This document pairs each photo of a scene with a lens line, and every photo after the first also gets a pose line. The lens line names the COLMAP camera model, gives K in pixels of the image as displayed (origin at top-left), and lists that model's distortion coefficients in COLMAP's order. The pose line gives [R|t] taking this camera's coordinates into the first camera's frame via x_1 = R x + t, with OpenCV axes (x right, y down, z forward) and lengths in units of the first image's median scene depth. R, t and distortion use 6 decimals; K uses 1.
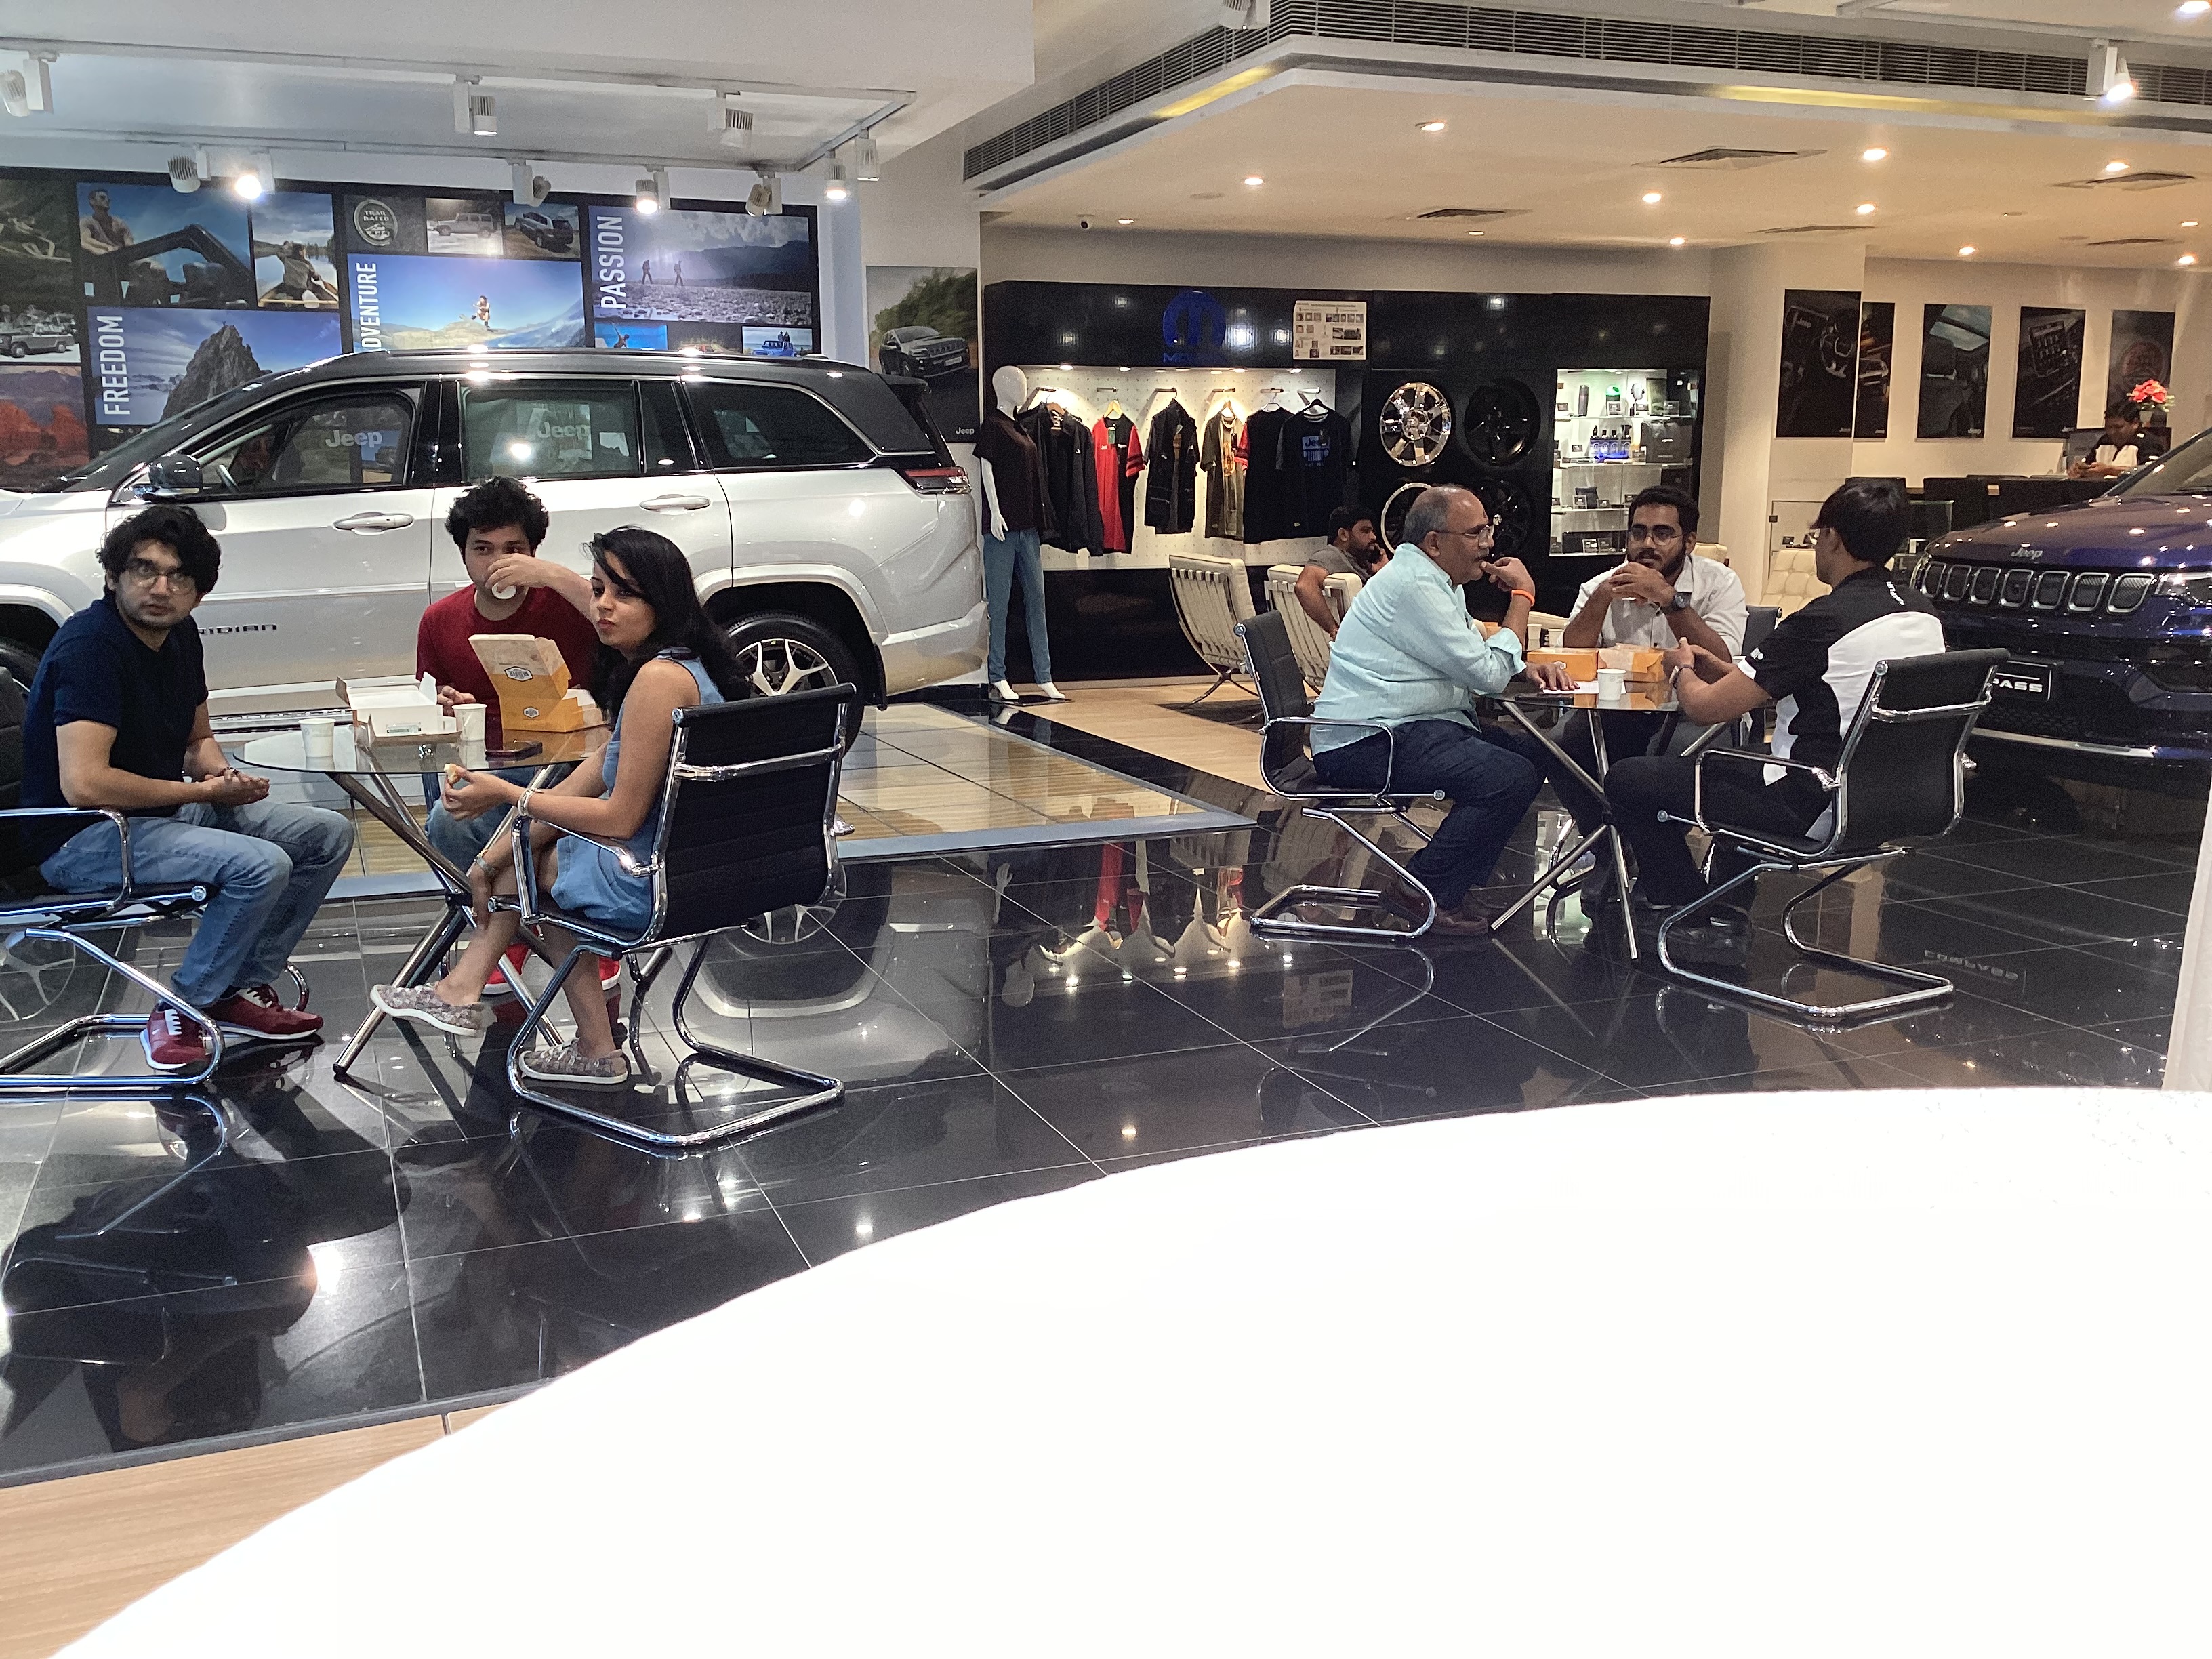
lens RADIAL K [[2049.2, 0, 1106.0], [0, 2049.2, 829.5], [0, 0, 1]] dist [0.161948, -0.278591]
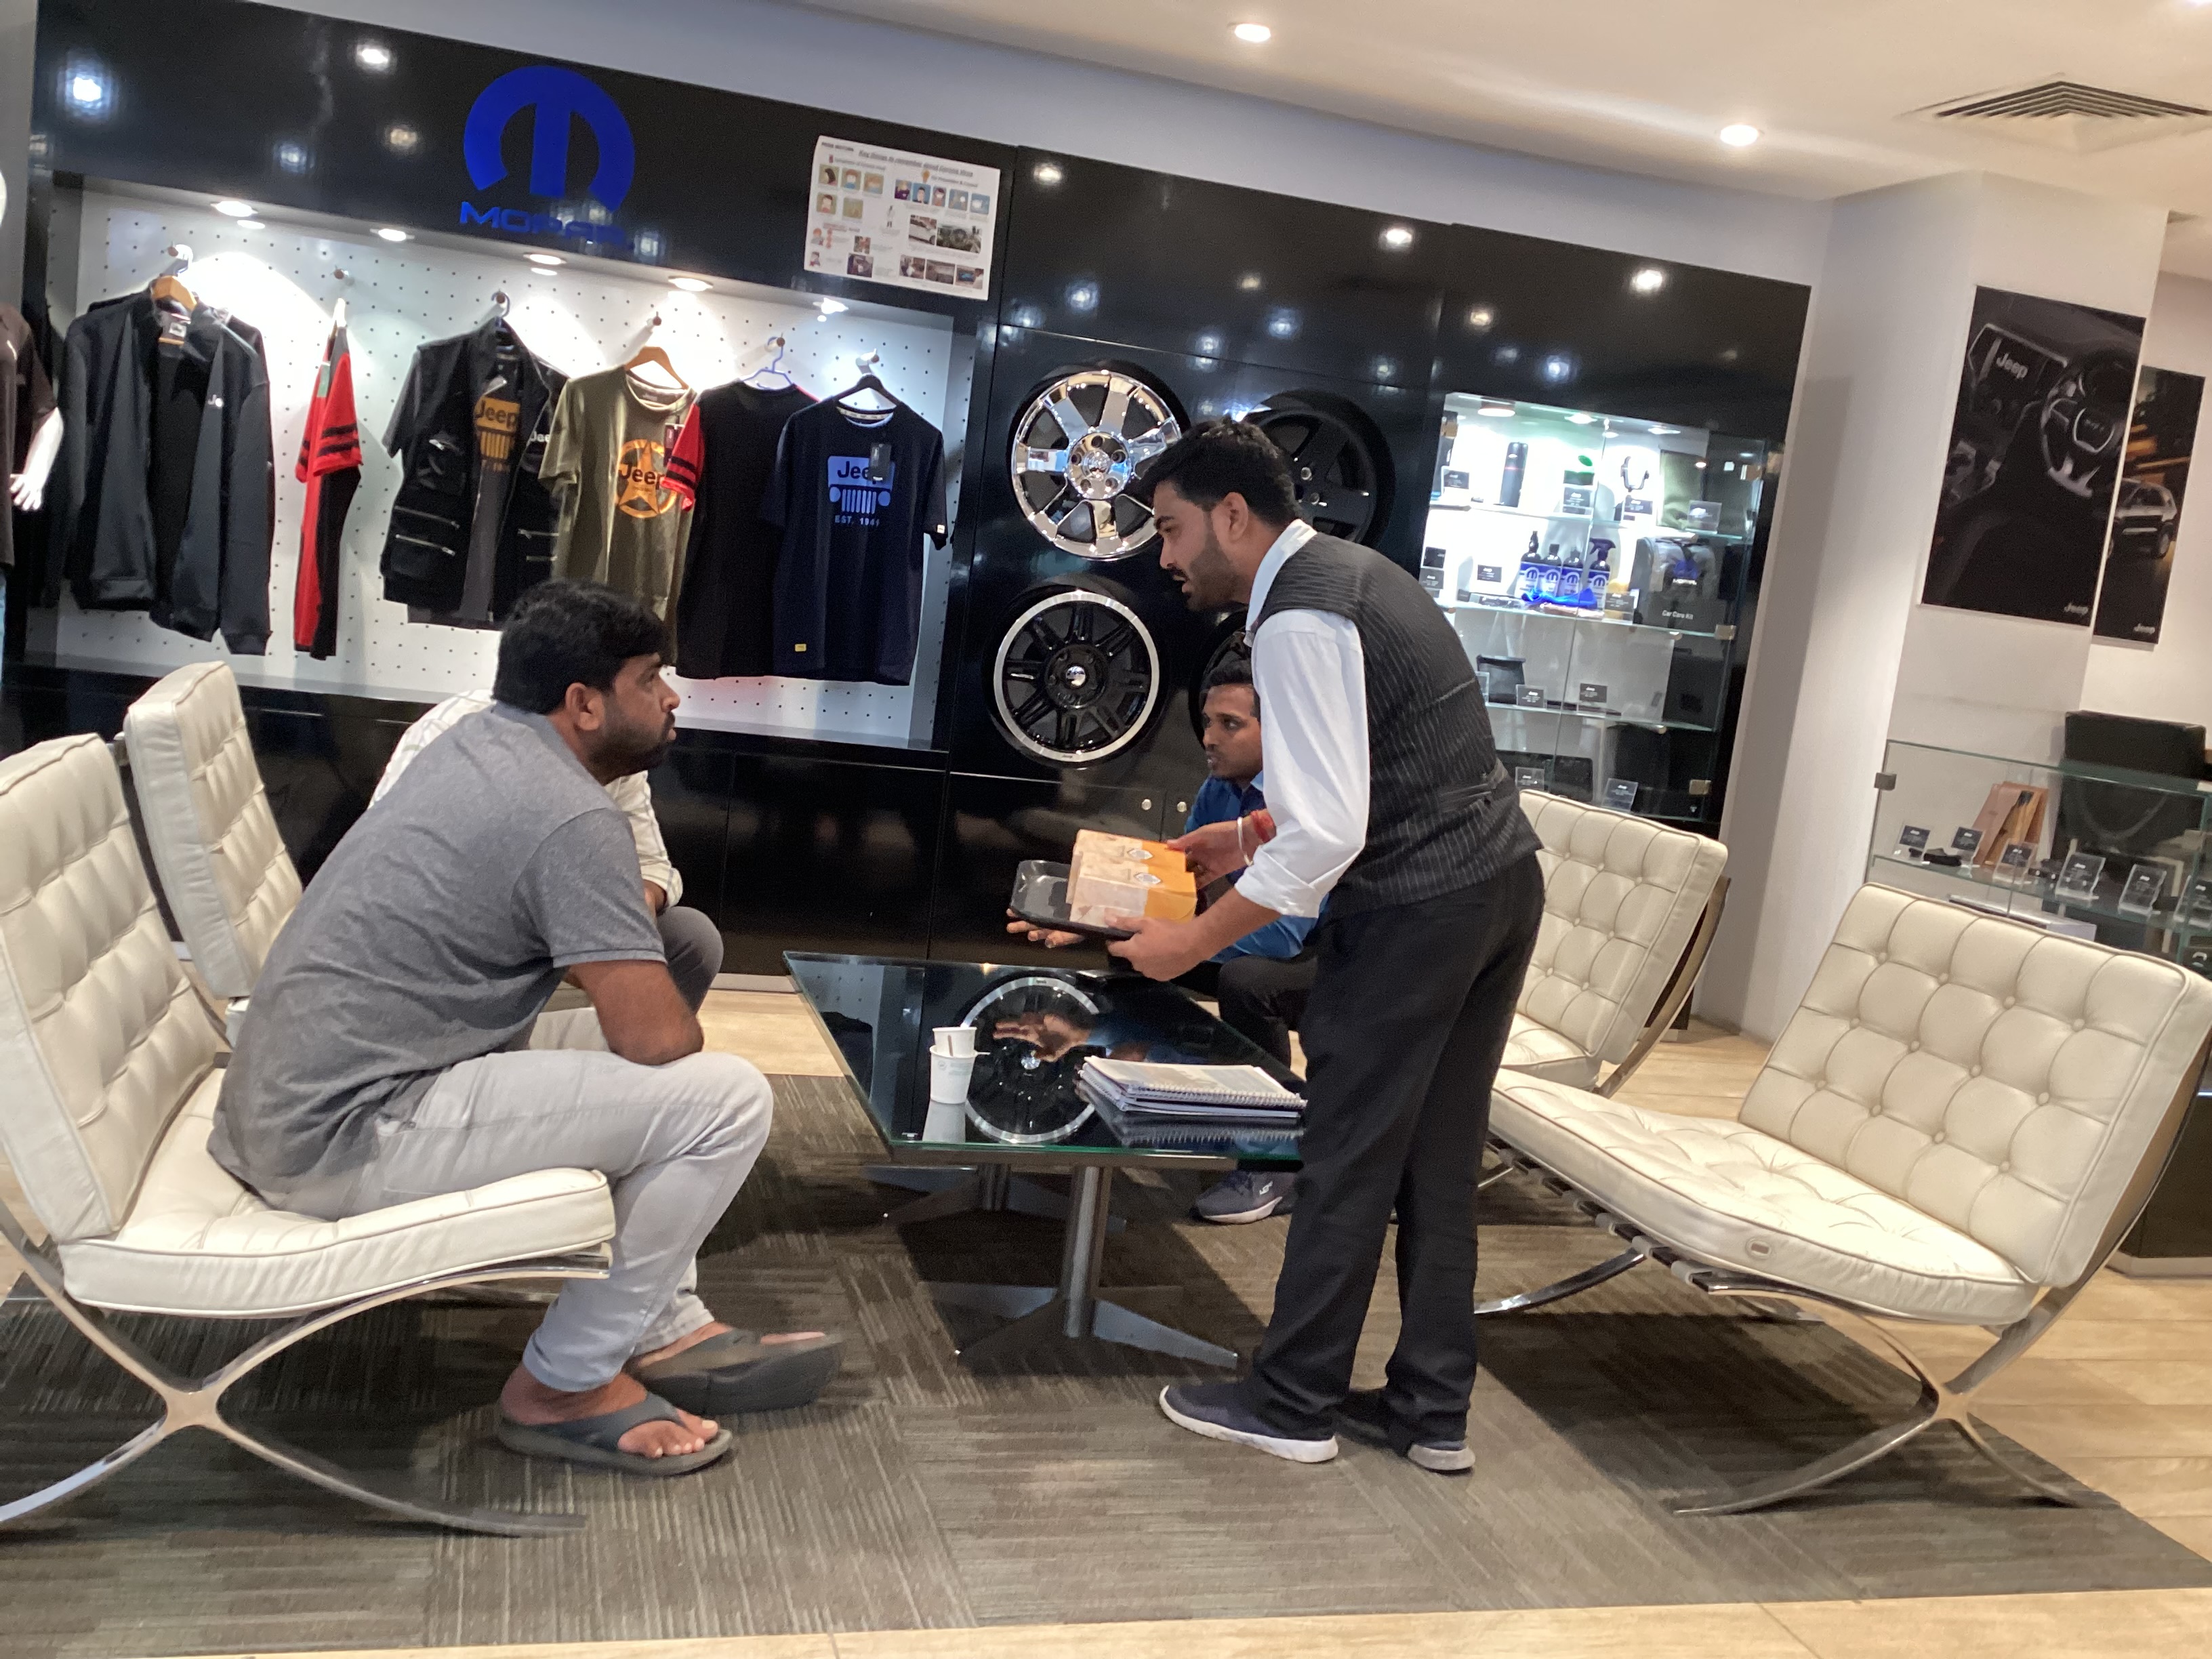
lens RADIAL K [[2049.2, 0, 1106.0], [0, 2049.2, 829.5], [0, 0, 1]] dist [0.161948, -0.278591]
pose [[0.987785, 0.135426, -0.077079, 0.188042], [-0.139625, 0.988840, -0.051967, -0.091059], [0.069181, 0.062094, 0.995670, 0.537862]]
